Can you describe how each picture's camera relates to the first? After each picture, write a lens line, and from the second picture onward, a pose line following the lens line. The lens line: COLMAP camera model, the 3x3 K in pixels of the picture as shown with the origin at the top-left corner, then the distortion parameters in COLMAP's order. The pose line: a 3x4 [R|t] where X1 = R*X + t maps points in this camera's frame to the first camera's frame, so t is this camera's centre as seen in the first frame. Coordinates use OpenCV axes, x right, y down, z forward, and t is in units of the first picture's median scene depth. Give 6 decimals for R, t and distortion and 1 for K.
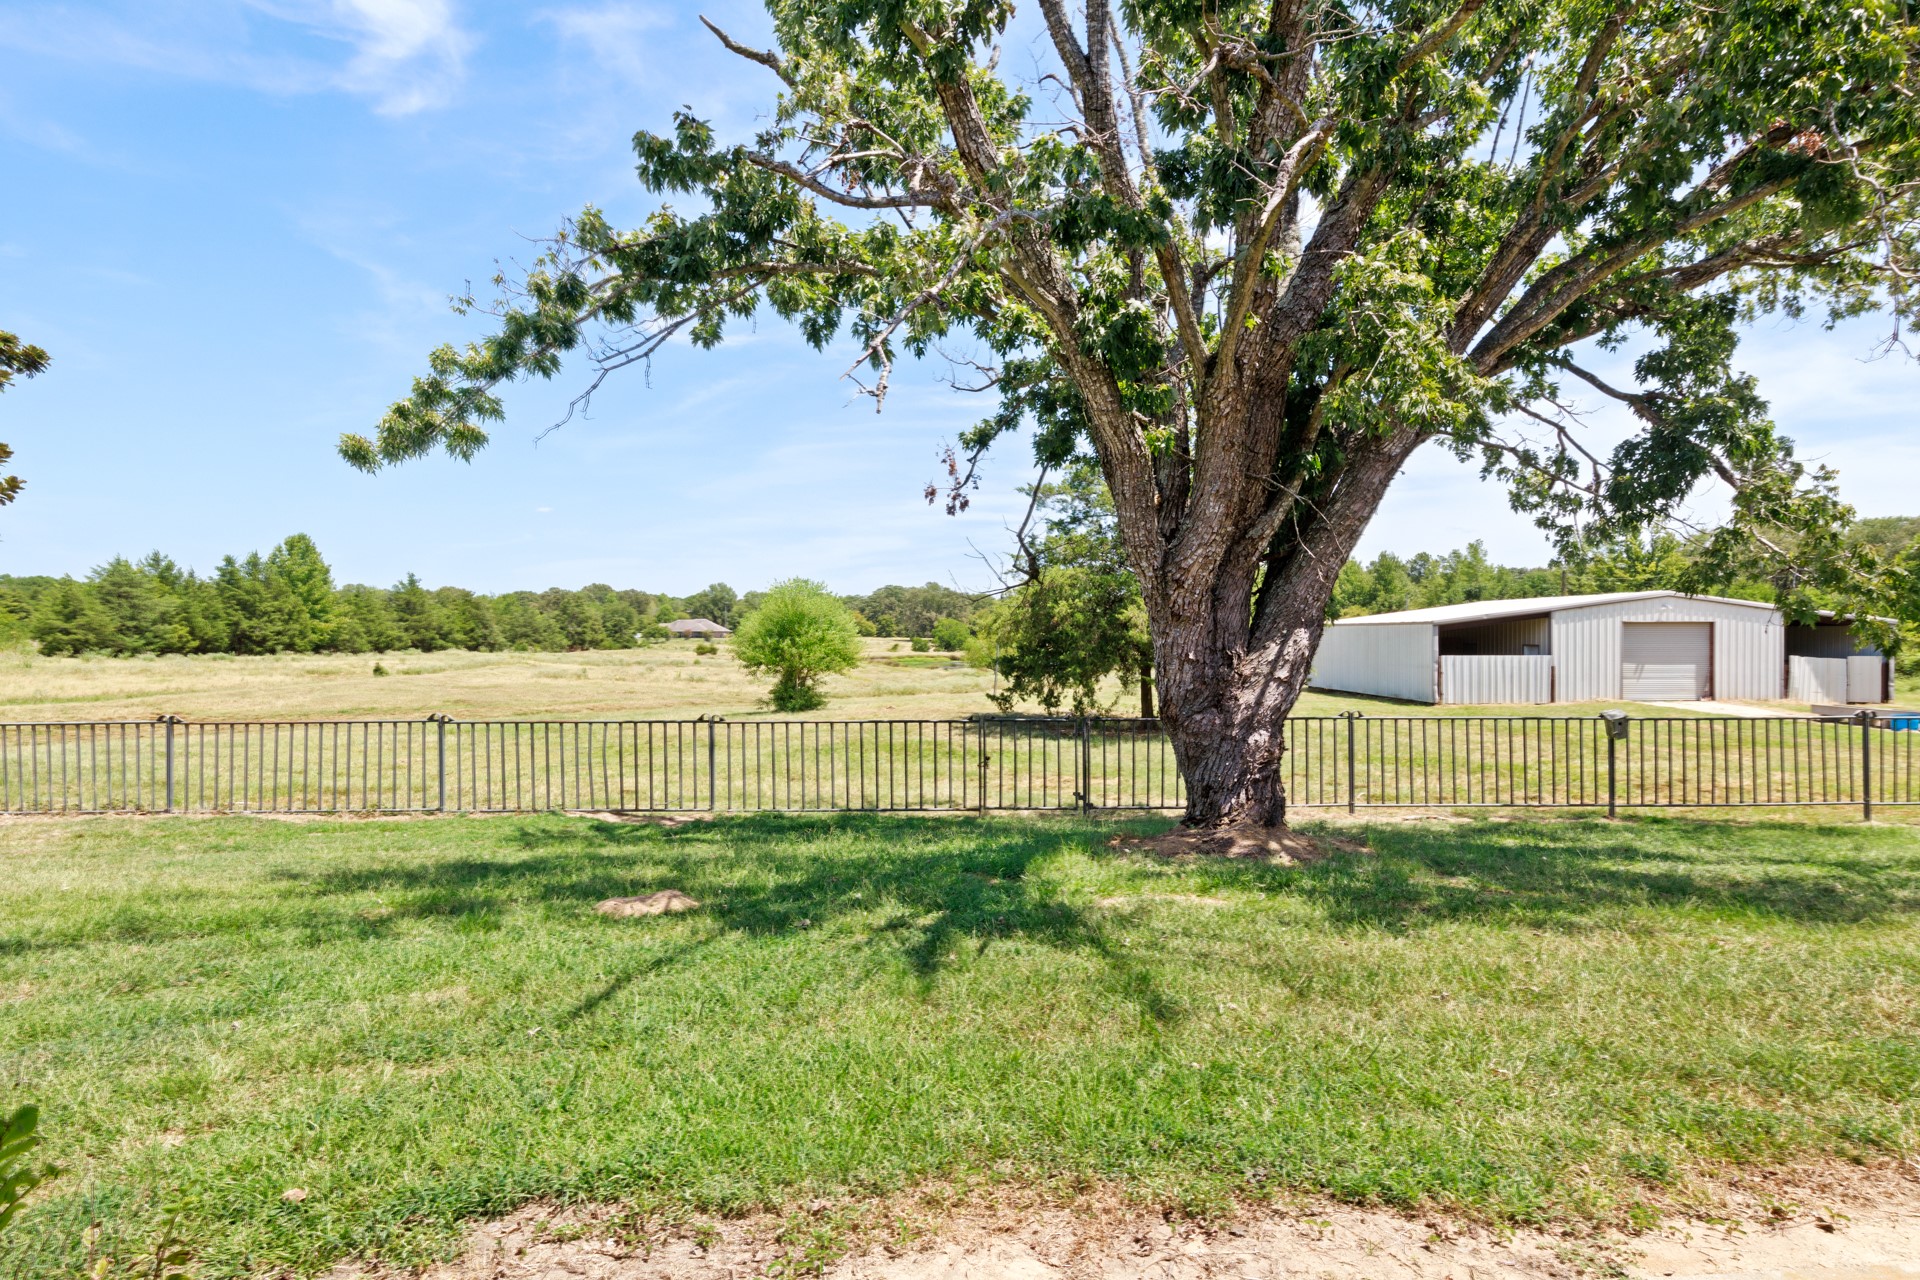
lens RADIAL K [[956.4, 0, 966.0], [0, 956.4, 634.5], [0, 0, 1]] dist [-0.004172, -0.000792]
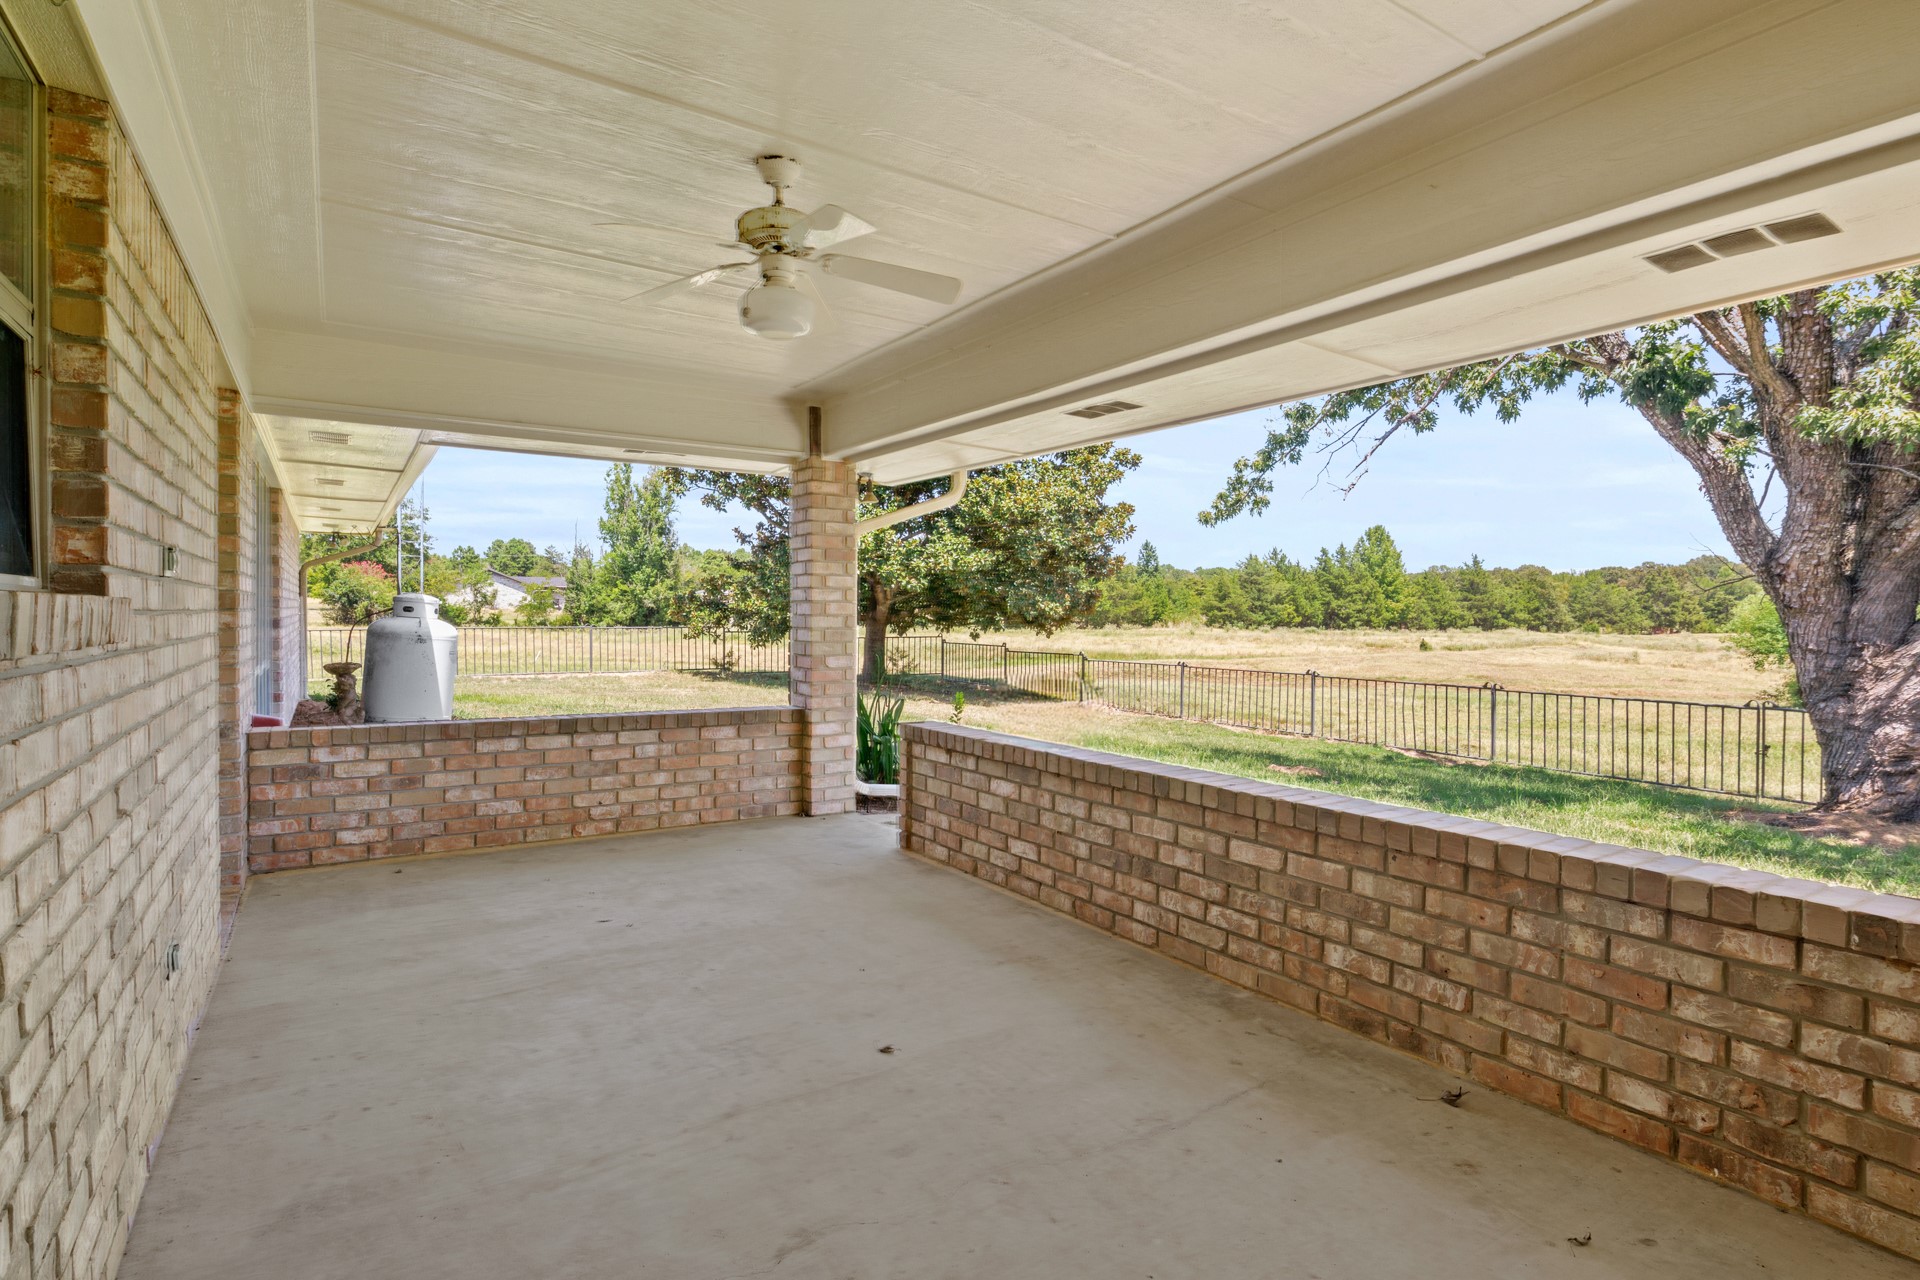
lens RADIAL K [[956.4, 0, 966.0], [0, 956.4, 634.5], [0, 0, 1]] dist [-0.004172, -0.000792]
pose [[0.514614, 0.027335, -0.856986, 0.248104], [-0.008223, 0.999603, 0.026946, -0.004038], [0.857382, -0.006820, 0.514635, -0.125403]]
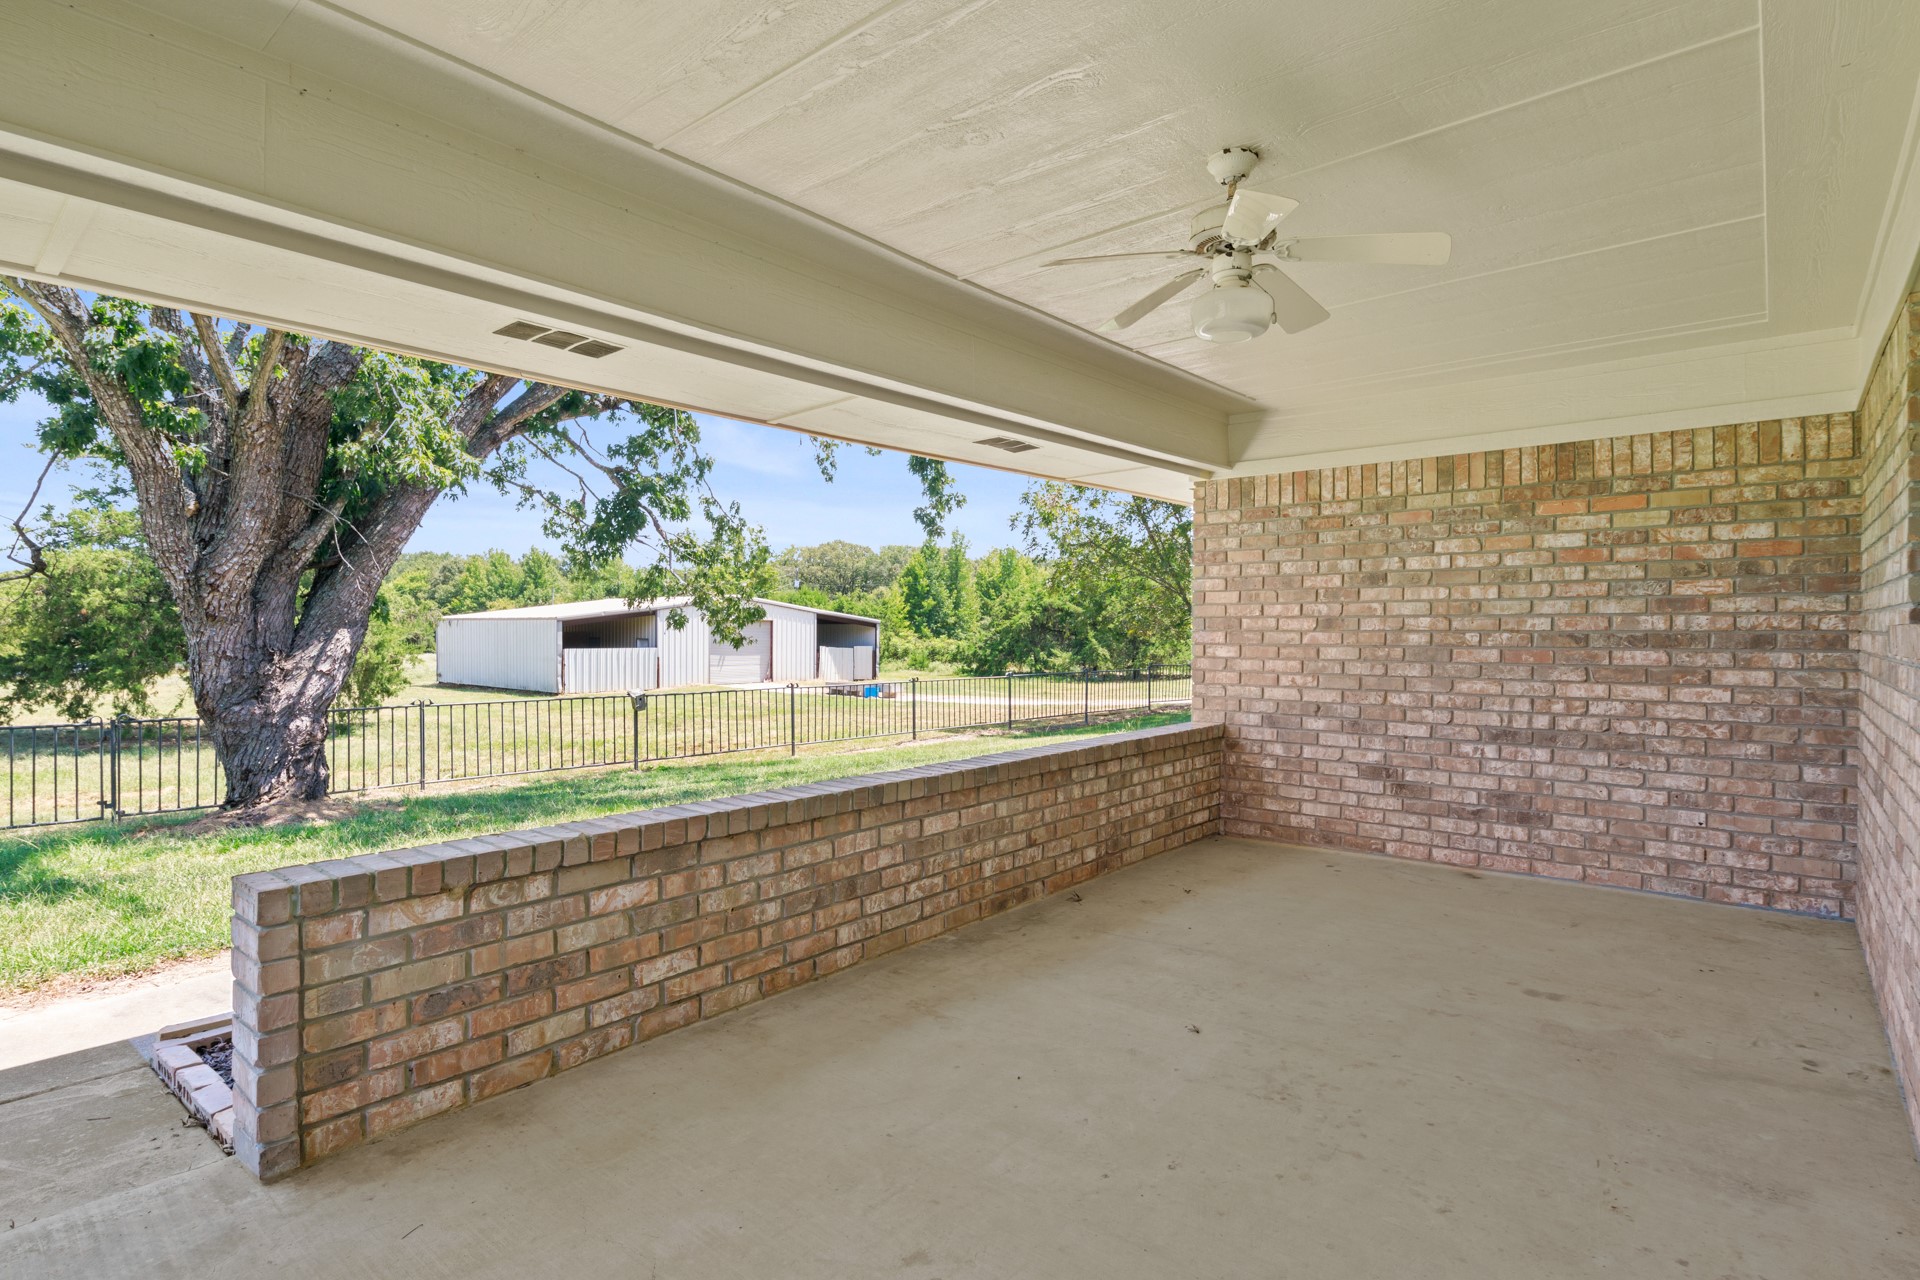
lens RADIAL K [[969.7, 0, 956.8], [0, 969.7, 632.2], [0, 0, 1]] dist [-0.005944, 0.000120]
pose [[0.682228, 0.001904, 0.731137, -0.002240], [-0.005184, 0.999984, 0.002233, -0.003253], [-0.731121, -0.005314, 0.682227, -0.140628]]
